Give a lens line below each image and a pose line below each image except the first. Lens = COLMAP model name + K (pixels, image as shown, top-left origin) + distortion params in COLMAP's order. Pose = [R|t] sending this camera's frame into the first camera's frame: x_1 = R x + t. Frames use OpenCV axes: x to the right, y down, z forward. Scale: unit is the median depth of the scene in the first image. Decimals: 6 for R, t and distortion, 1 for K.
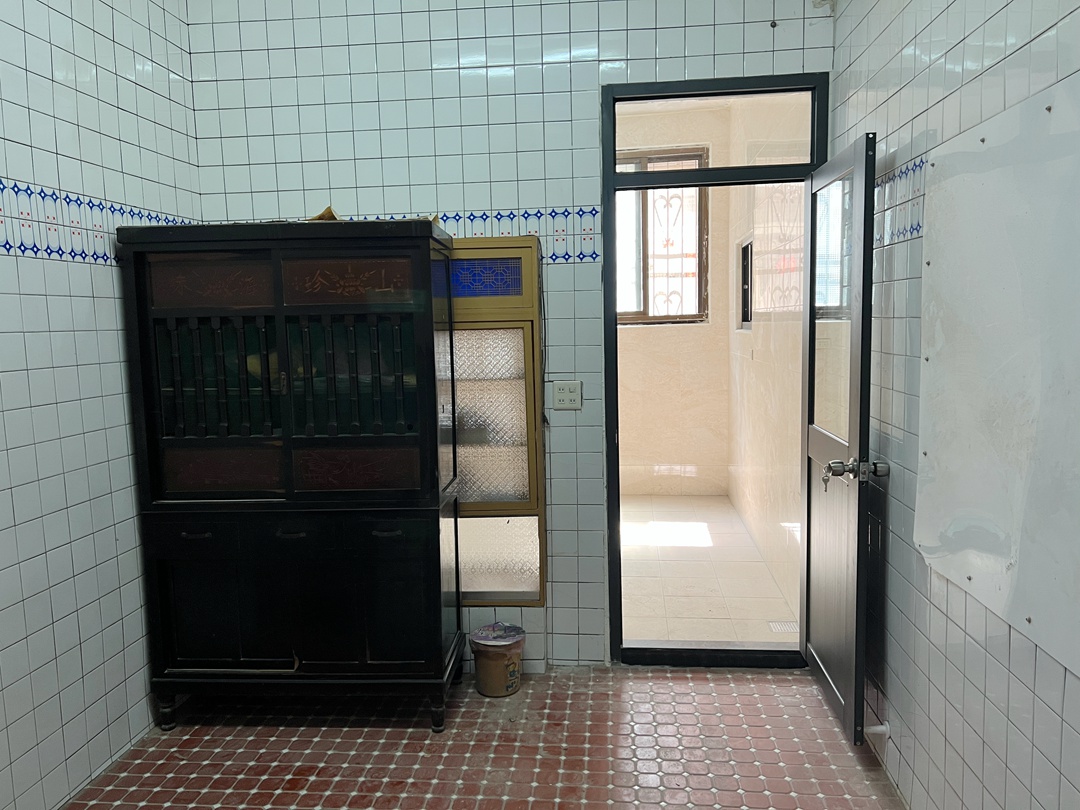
lens RADIAL K [[820.5, 0, 541.3], [0, 820.5, 416.9], [0, 0, 1]] dist [0.062850, -0.068650]
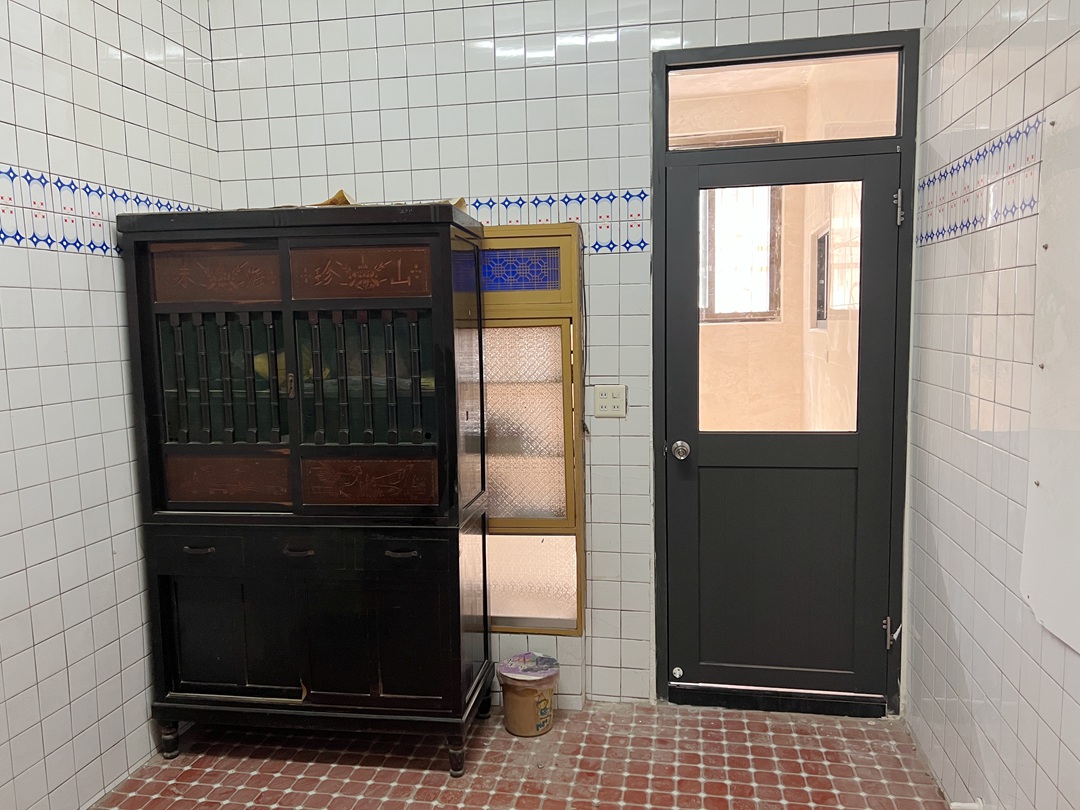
lens RADIAL K [[820.5, 0, 541.3], [0, 820.5, 416.9], [0, 0, 1]] dist [0.062850, -0.068650]
pose [[0.996094, 0.013643, -0.087234, 0.038409], [-0.013457, 0.999906, 0.002723, -0.011687], [0.087263, -0.001538, 0.996184, 0.111767]]
